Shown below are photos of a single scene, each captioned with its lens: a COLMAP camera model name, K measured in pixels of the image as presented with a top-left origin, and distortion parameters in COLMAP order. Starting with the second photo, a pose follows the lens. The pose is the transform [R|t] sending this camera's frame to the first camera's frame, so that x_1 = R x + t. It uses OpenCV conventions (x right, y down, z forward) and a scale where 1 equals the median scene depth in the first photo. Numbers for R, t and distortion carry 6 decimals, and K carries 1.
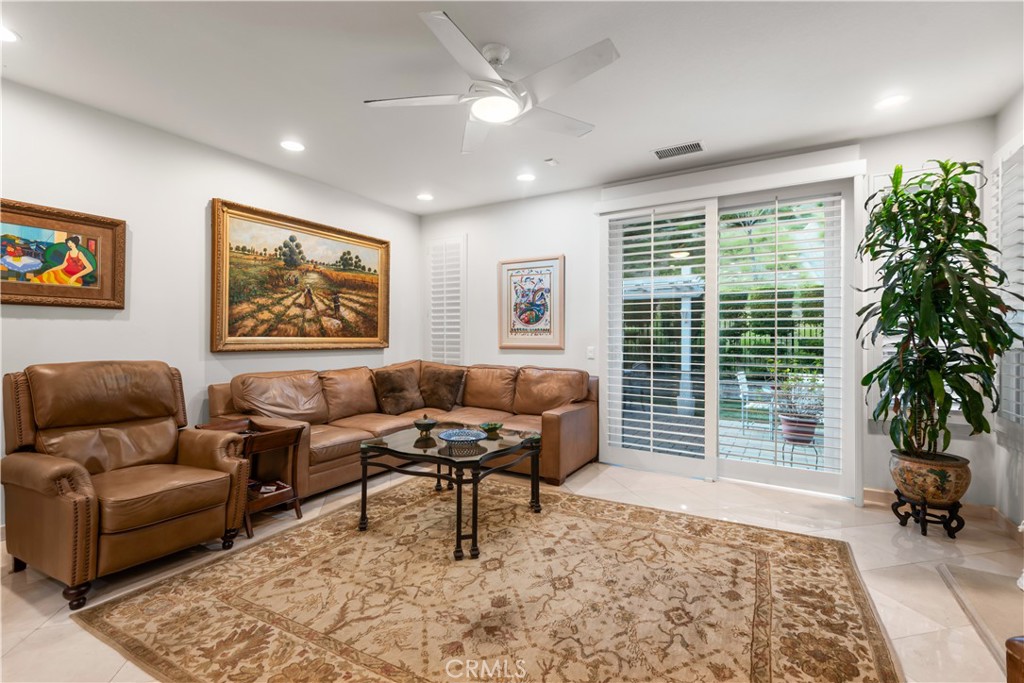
lens RADIAL K [[458.5, 0, 511.8], [0, 458.5, 335.6], [0, 0, 1]] dist [0.016163, -0.005141]
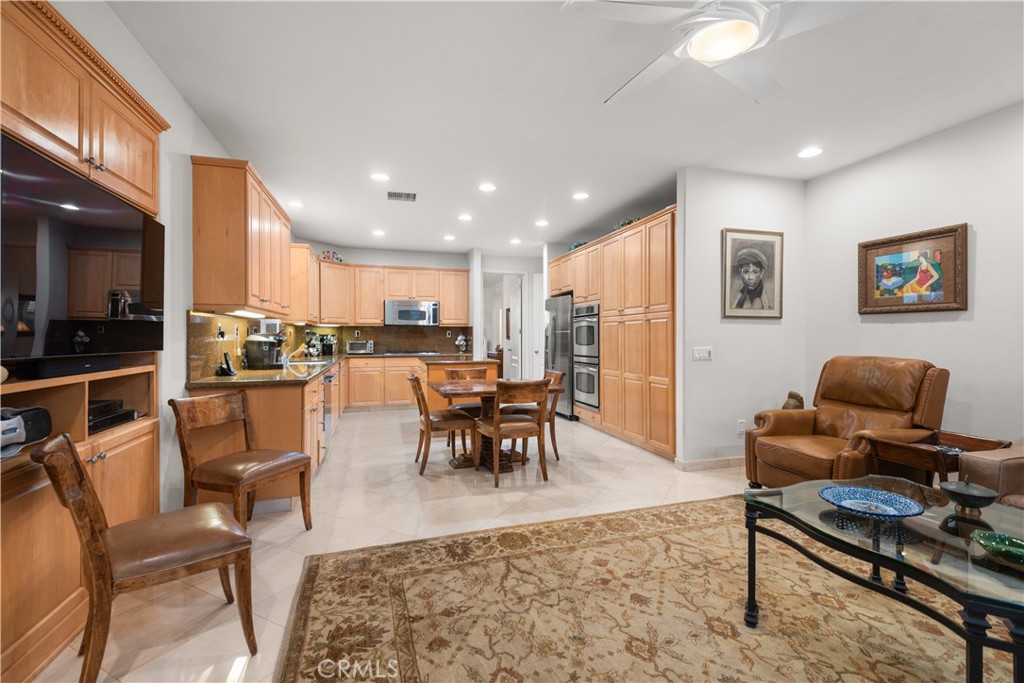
lens RADIAL K [[458.5, 0, 515.8], [0, 458.5, 338.0], [0, 0, 1]] dist [0.016163, -0.005141]
pose [[-0.672896, -0.002499, -0.739733, 0.573047], [-0.001247, 0.999997, -0.002244, 0.007700], [0.739736, -0.000588, -0.672897, 0.941505]]
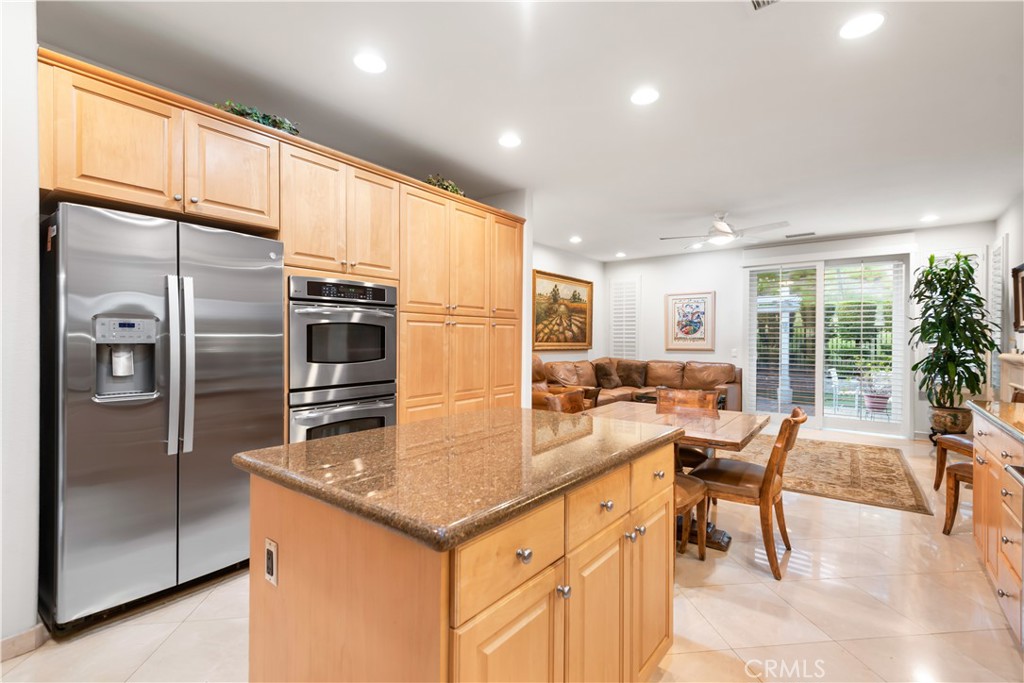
lens RADIAL K [[458.5, 0, 512.8], [0, 458.5, 341.2], [0, 0, 1]] dist [0.016163, -0.005141]
pose [[0.992496, 0.002288, -0.122253, -0.564983], [-0.001565, 0.999981, 0.006006, -0.017114], [0.122265, -0.005770, 0.992481, -0.970741]]
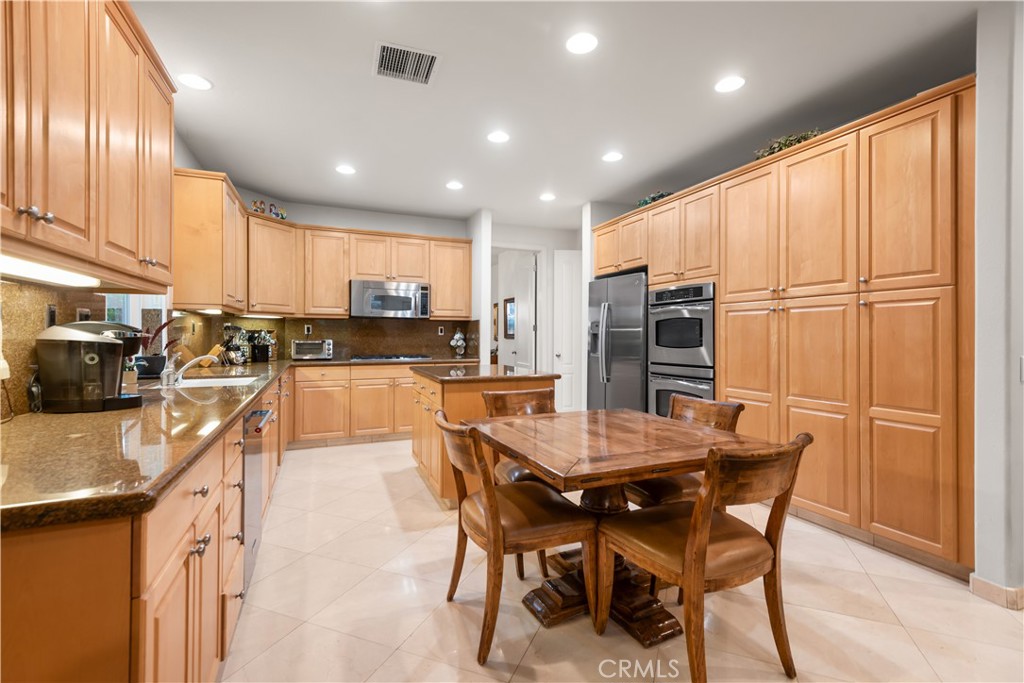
lens RADIAL K [[458.5, 0, 513.5], [0, 458.5, 335.1], [0, 0, 1]] dist [0.016163, -0.005141]
pose [[-0.592616, -0.007924, -0.805446, 0.230352], [-0.004664, 0.999969, -0.006406, 0.008005], [0.805472, -0.000040, -0.592634, 0.259199]]
